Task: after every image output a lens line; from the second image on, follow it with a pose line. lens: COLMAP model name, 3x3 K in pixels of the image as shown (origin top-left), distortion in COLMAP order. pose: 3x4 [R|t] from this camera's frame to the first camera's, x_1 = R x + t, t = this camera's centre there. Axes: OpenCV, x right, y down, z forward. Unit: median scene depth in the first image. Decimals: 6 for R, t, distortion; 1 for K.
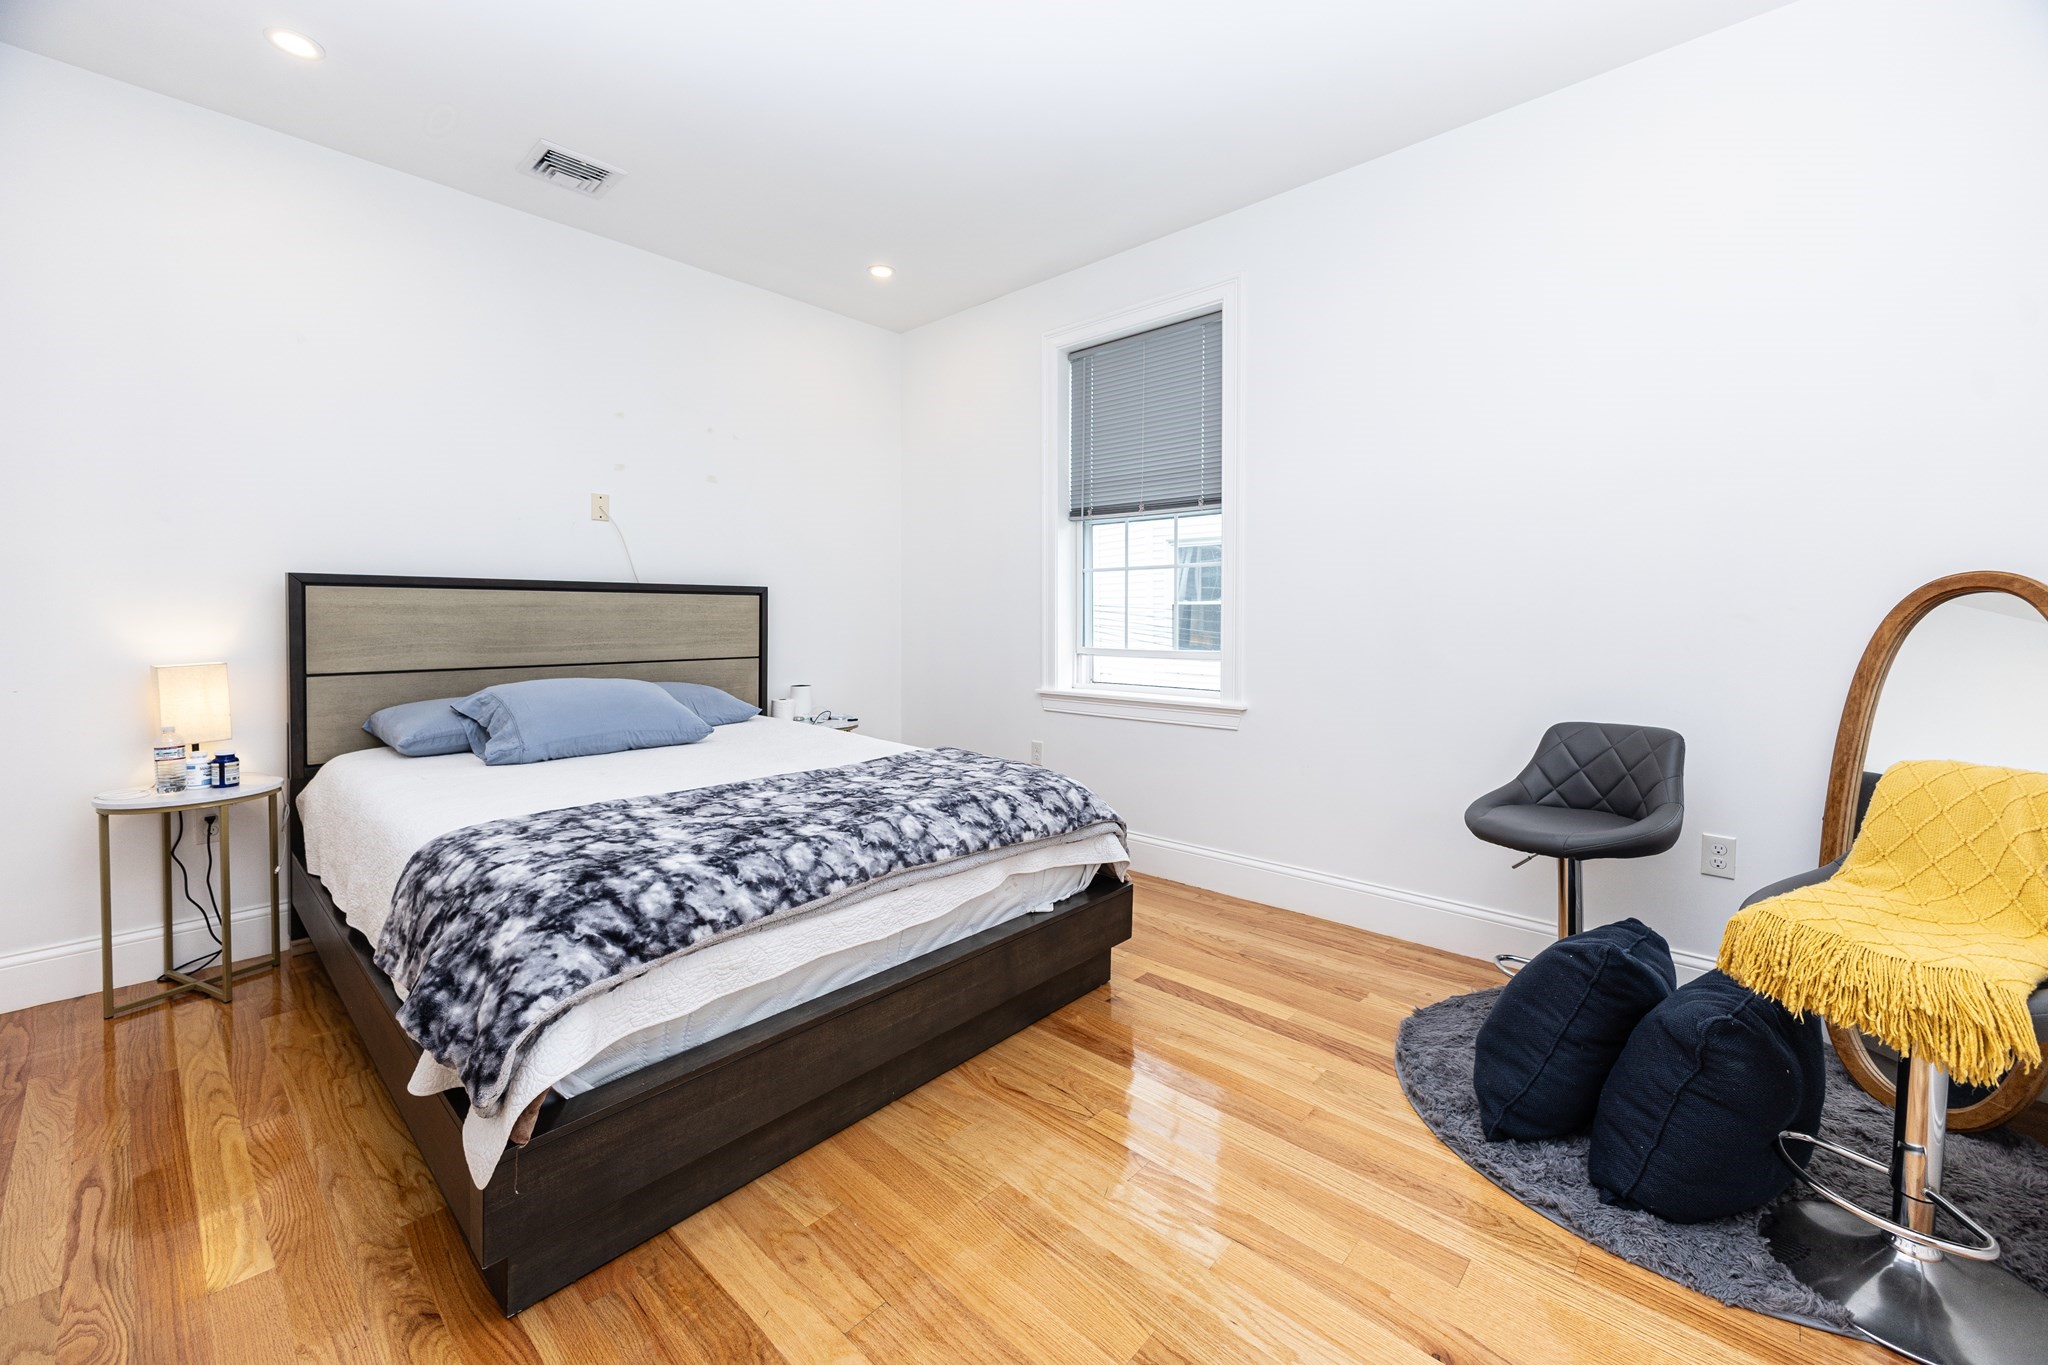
lens RADIAL K [[816.5, 0, 1030.8], [0, 816.5, 634.1], [0, 0, 1]] dist [0.014202, -0.000052]
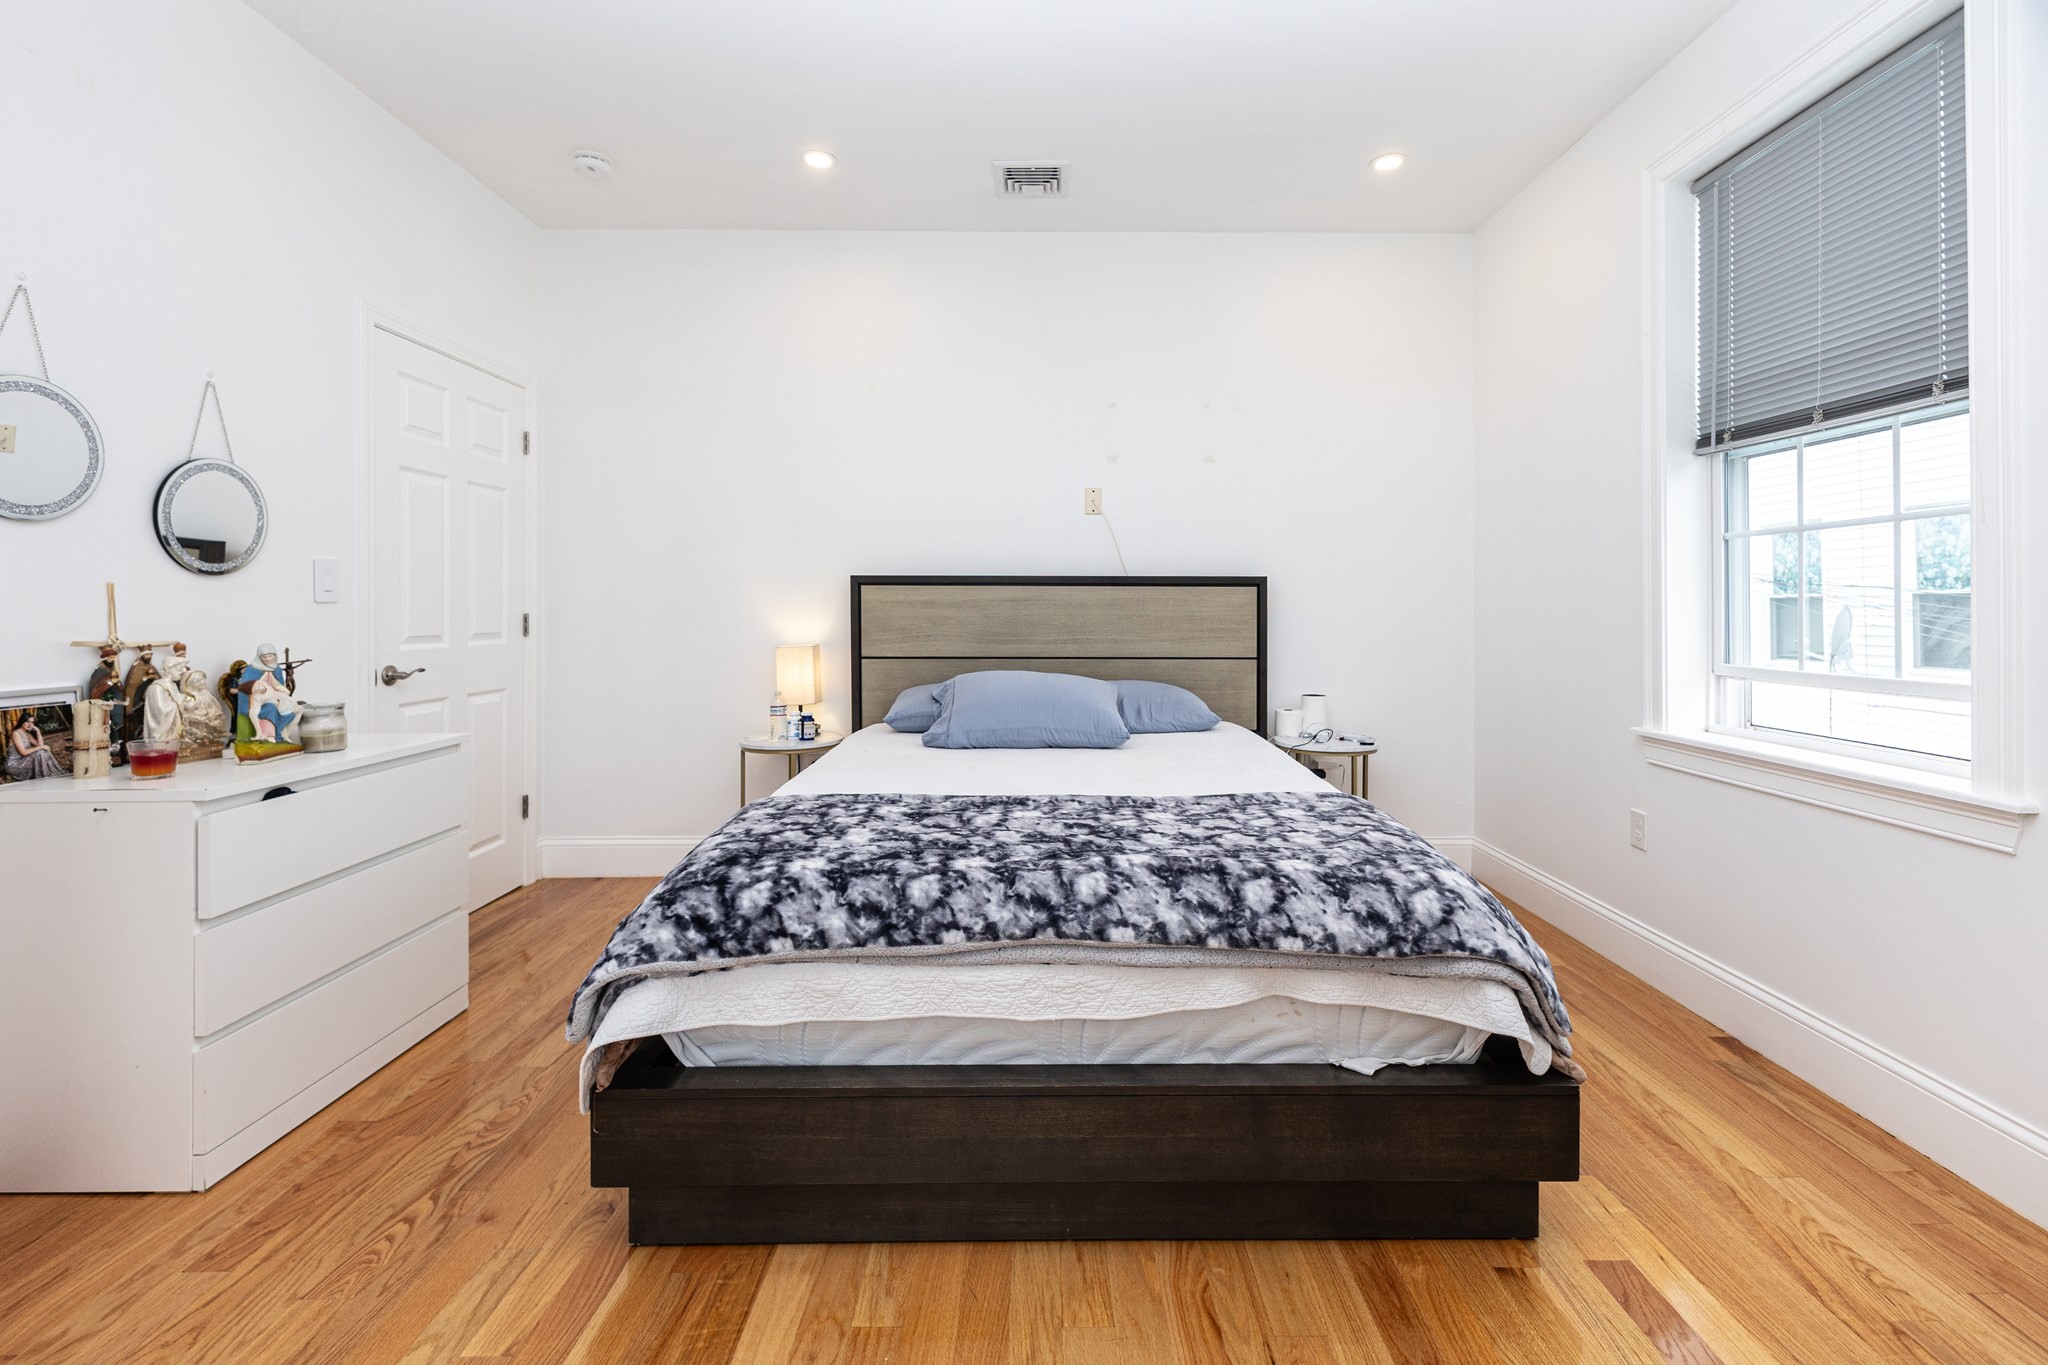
lens RADIAL K [[911.0, 0, 1057.2], [0, 911.0, 604.7], [0, 0, 1]] dist [0.017253, -0.005213]
pose [[0.680355, -0.001968, -0.732880, 0.381835], [-0.018583, 0.999629, -0.019935, -0.009043], [0.732647, 0.027182, 0.680066, 0.324501]]
